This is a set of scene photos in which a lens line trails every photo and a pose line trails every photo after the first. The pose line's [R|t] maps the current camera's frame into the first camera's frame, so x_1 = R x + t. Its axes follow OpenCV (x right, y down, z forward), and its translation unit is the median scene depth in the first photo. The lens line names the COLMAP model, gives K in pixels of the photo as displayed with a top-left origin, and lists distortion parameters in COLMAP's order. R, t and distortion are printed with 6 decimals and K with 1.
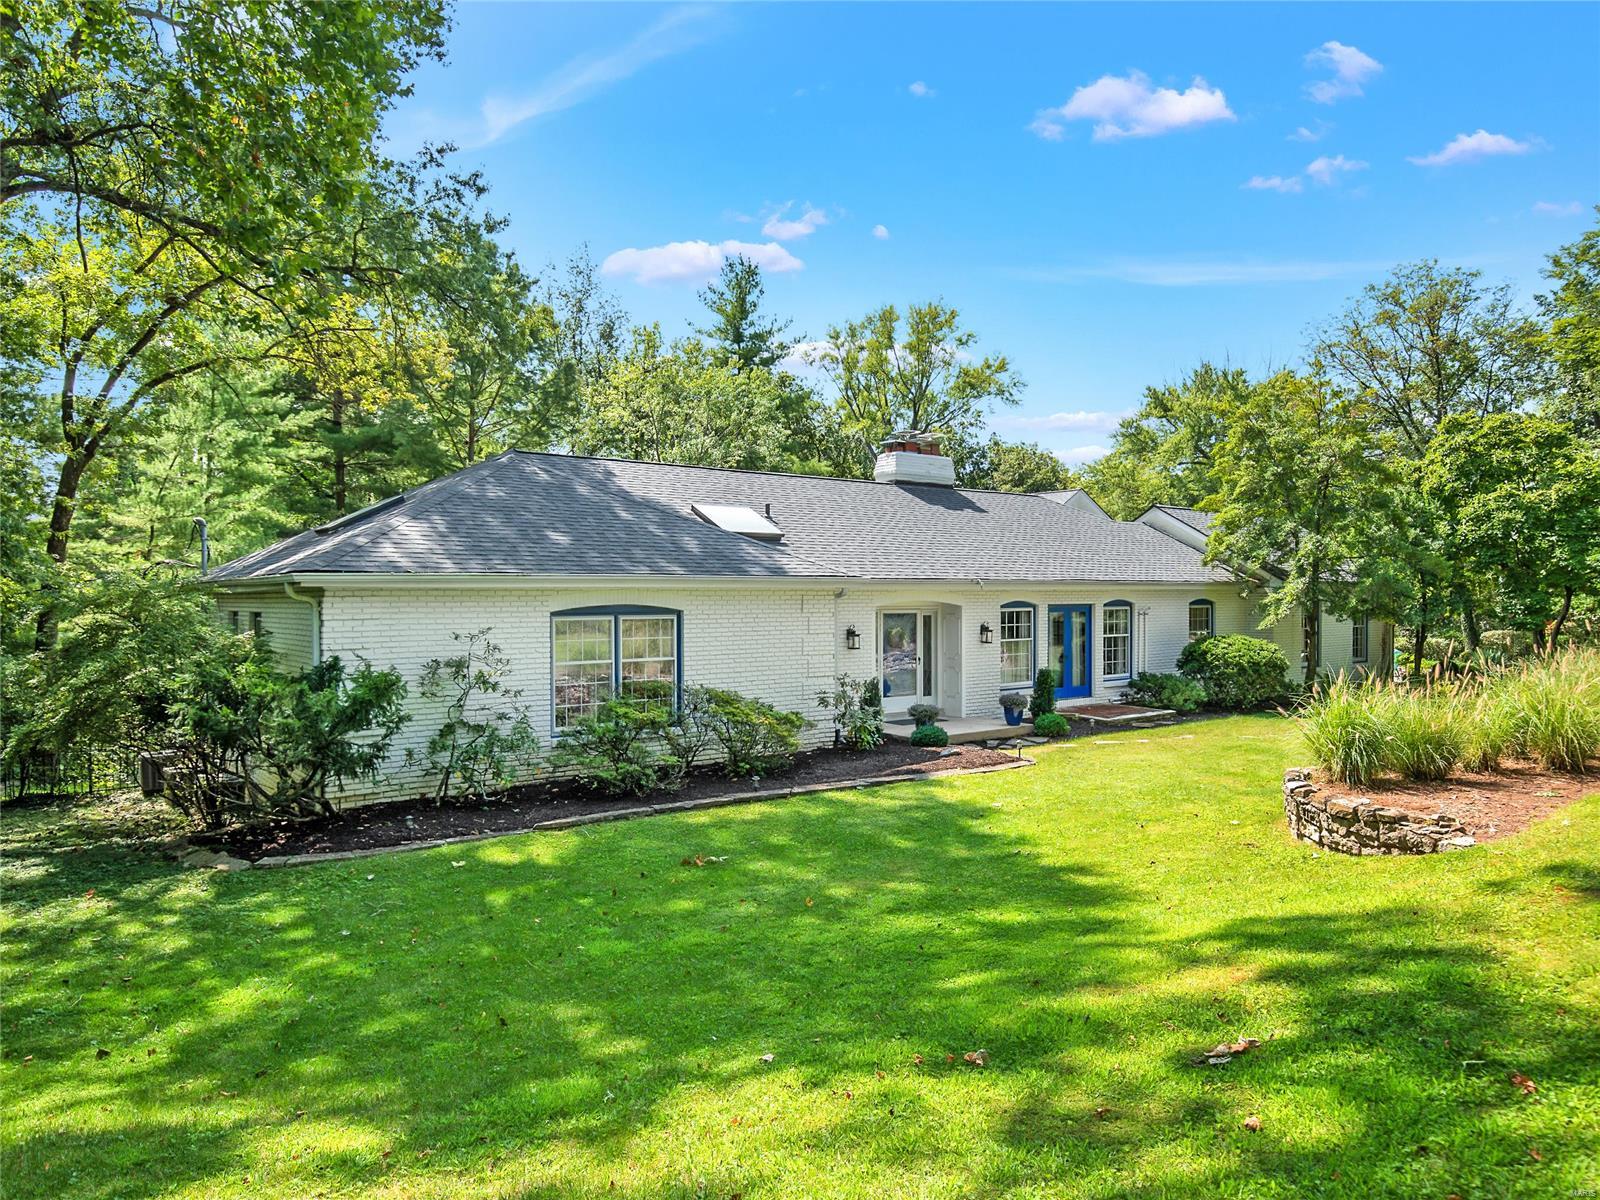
lens RADIAL K [[938.2, 0, 800.0], [0, 938.2, 600.0], [0, 0, 1]] dist [-0.002117, 0.000194]
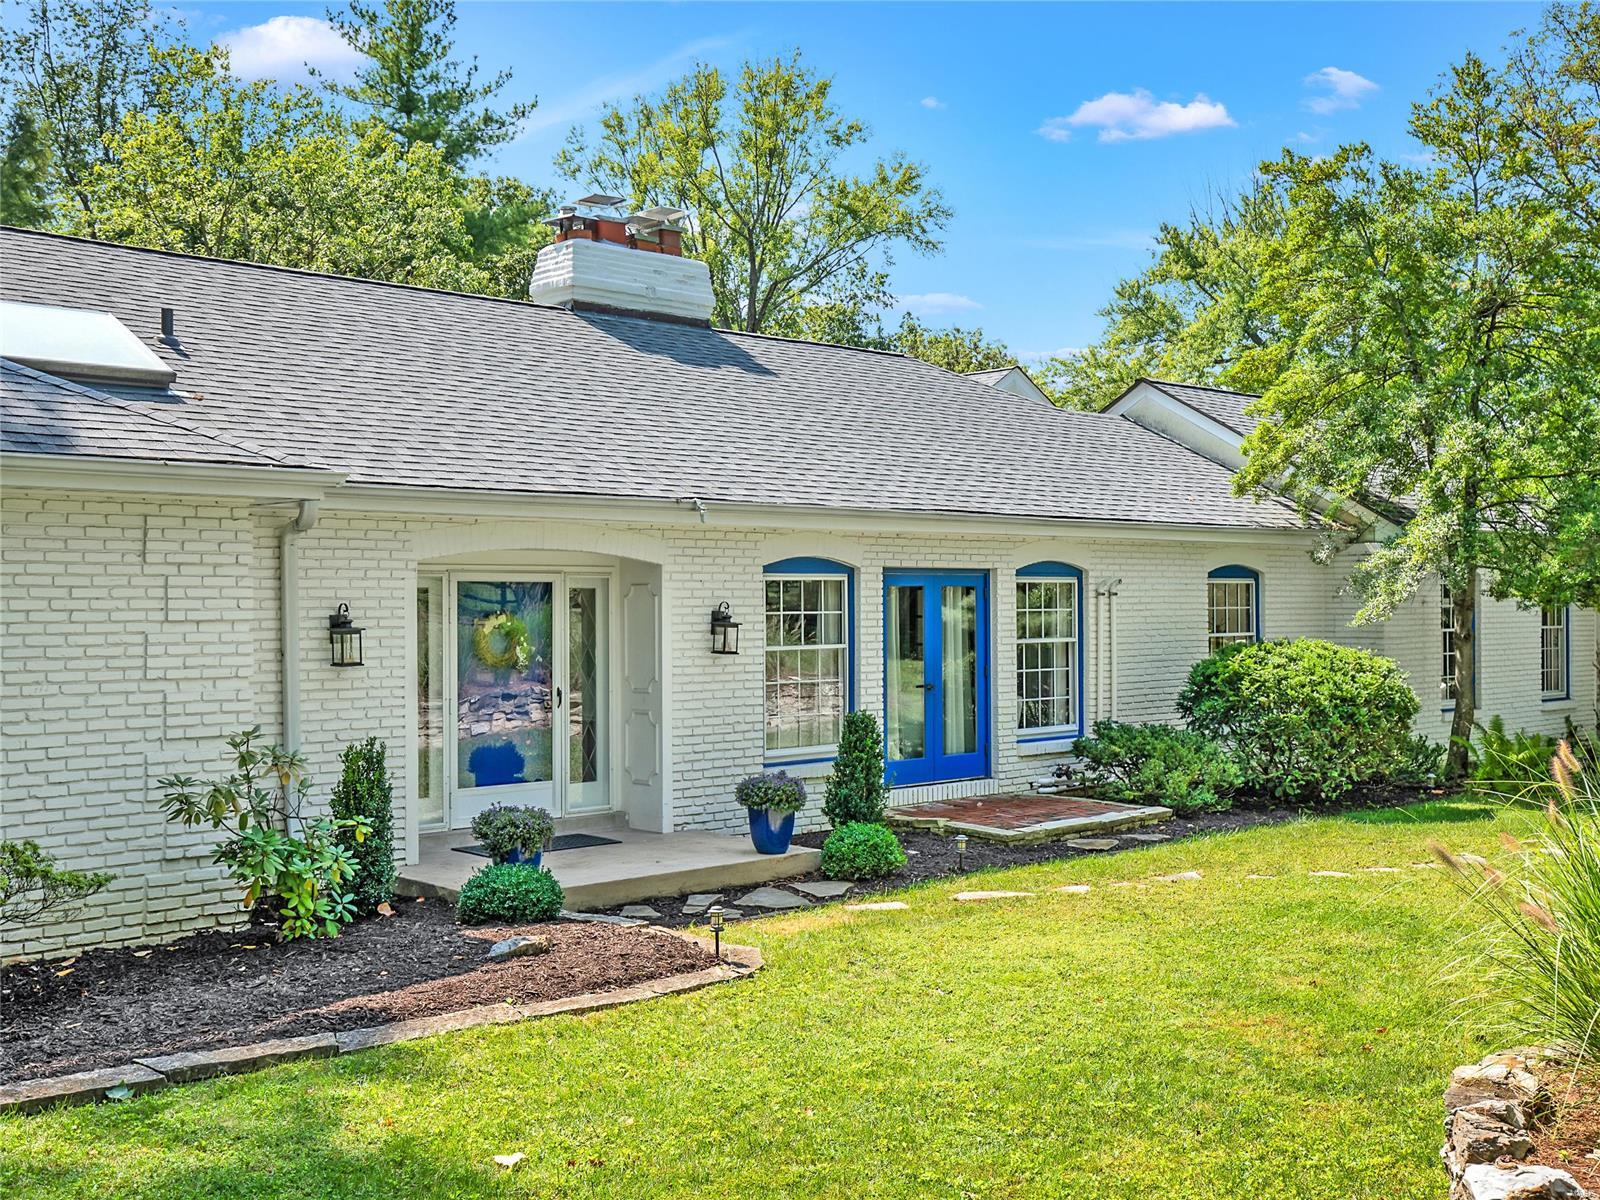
lens RADIAL K [[1435.6, 0, 800.0], [0, 1435.6, 600.0], [0, 0, 1]] dist [0.036679, 0.001268]
pose [[0.996230, -0.001464, 0.086737, 0.157504], [0.002824, 0.999875, -0.015559, 0.028435], [-0.086704, 0.015745, 0.996110, 0.318208]]
